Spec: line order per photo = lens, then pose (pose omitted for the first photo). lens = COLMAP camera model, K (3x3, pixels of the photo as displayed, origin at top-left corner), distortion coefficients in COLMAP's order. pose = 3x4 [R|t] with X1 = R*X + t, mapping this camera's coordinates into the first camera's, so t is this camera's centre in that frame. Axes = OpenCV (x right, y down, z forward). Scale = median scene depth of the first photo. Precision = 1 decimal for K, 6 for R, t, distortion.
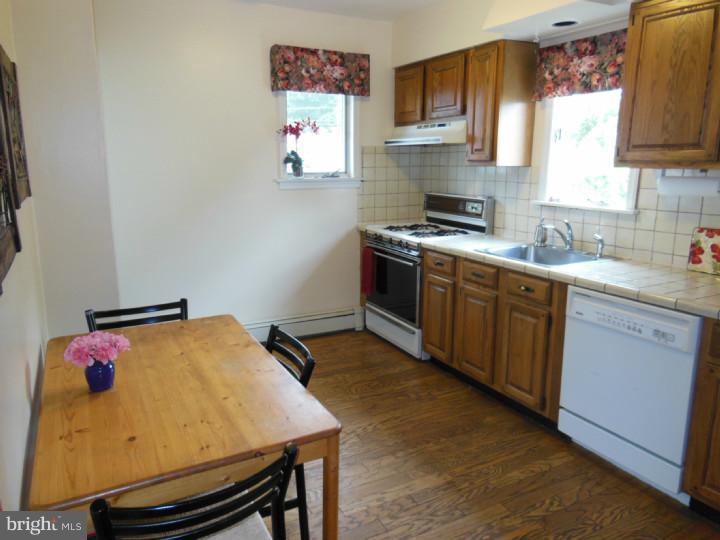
lens RADIAL K [[525.9, 0, 363.0], [0, 525.9, 263.0], [0, 0, 1]] dist [-0.036775, 0.120830]
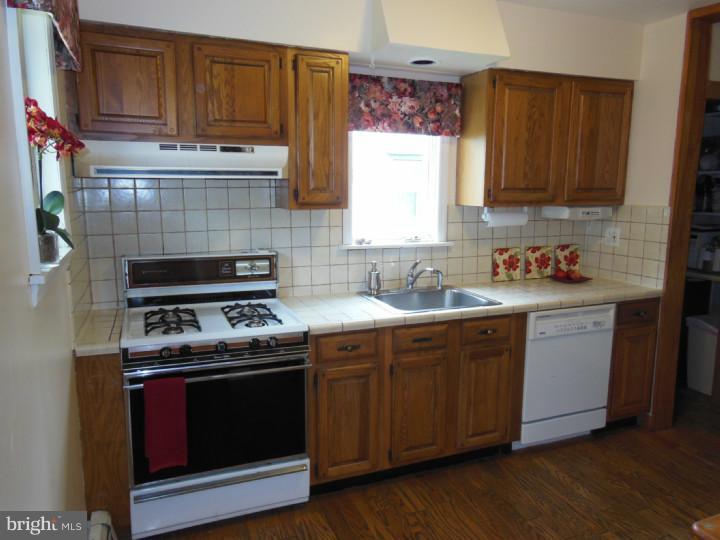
lens RADIAL K [[532.2, 0, 360.0], [0, 532.2, 270.0], [0, 0, 1]] dist [0.006198, 0.009808]
pose [[0.118295, -0.160903, 0.979855, -0.627871], [0.189478, 0.972310, 0.136789, -0.227815], [-0.974733, 0.169479, 0.145506, 0.991299]]
